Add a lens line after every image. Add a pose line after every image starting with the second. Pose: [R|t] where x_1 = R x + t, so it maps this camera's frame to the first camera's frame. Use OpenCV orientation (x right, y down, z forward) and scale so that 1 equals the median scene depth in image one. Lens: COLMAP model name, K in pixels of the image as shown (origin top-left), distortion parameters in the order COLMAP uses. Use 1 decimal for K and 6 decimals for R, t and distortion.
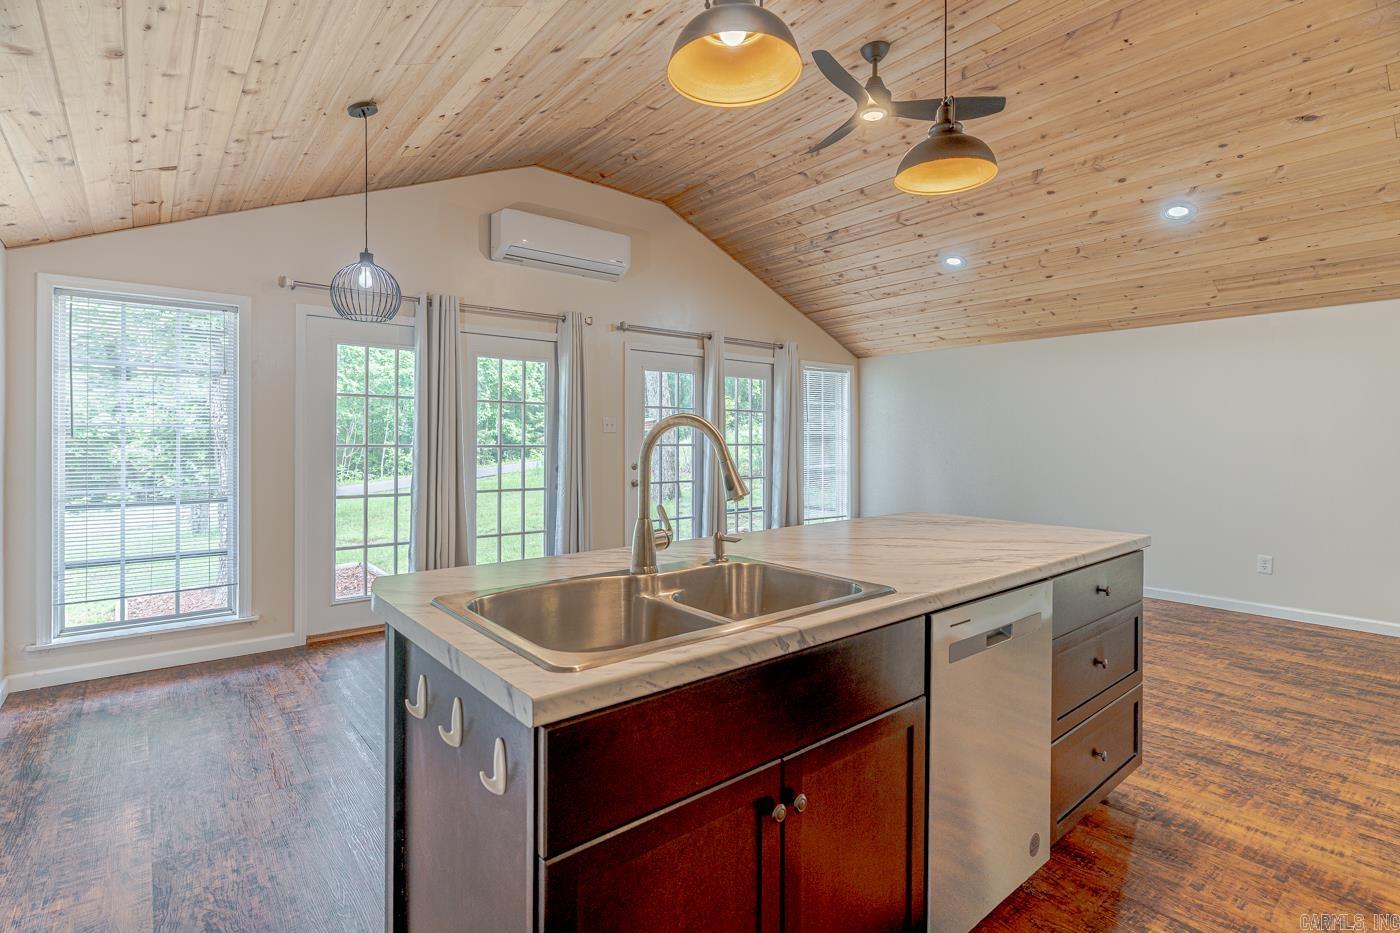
lens RADIAL K [[677.3, 0, 698.3], [0, 677.3, 444.5], [0, 0, 1]] dist [0.000112, 0.000053]
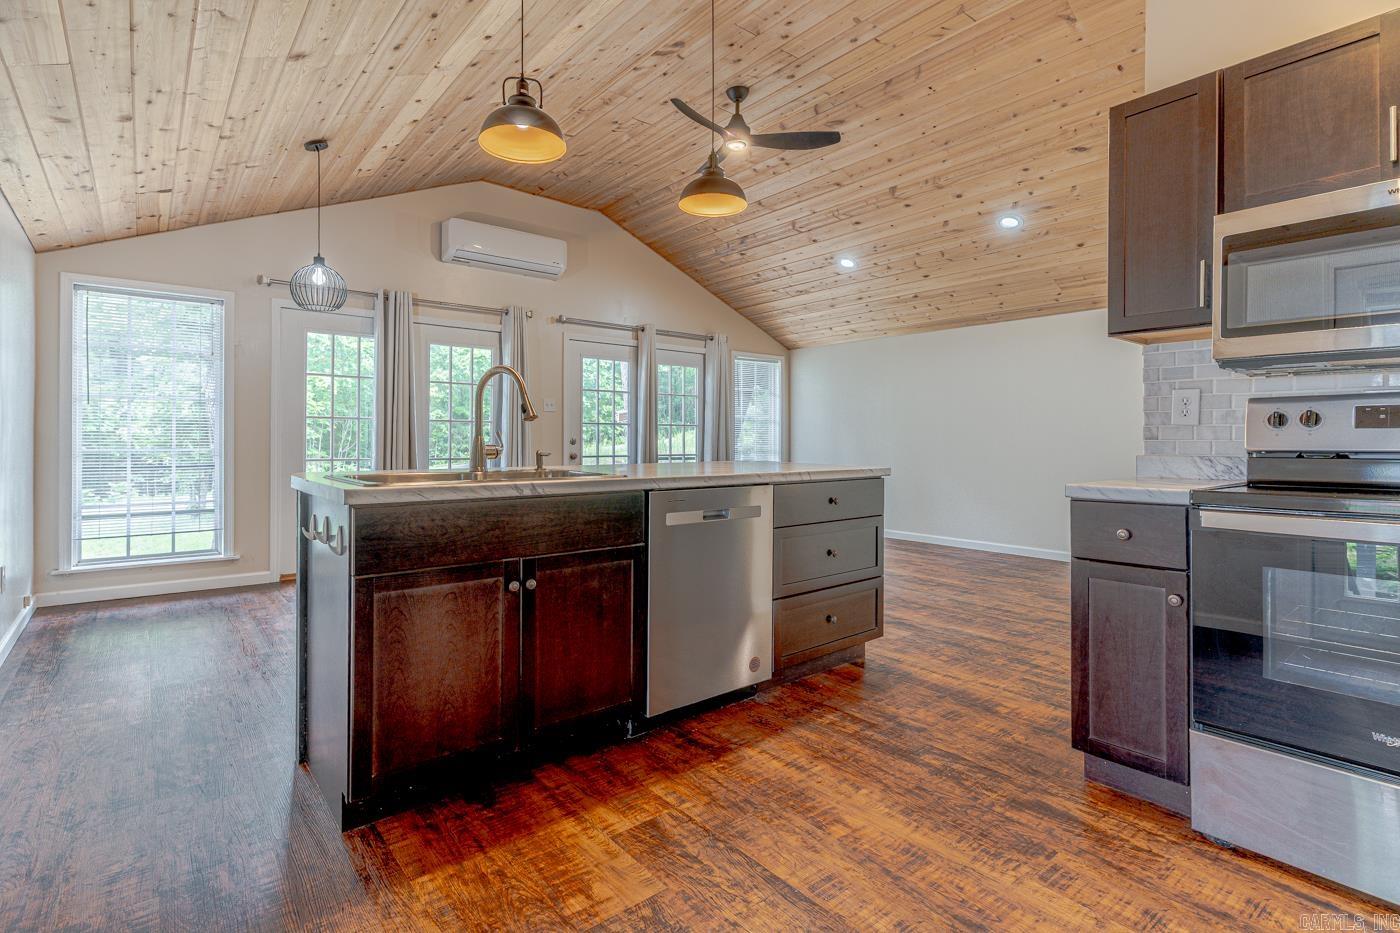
lens RADIAL K [[677.3, 0, 698.3], [0, 677.3, 444.5], [0, 0, 1]] dist [0.000112, 0.000053]
pose [[0.999999, 0.001494, -0.000754, 0.177140], [-0.001494, 0.999999, 0.000204, 0.054920], [0.000754, -0.000203, 1.000000, -0.218166]]
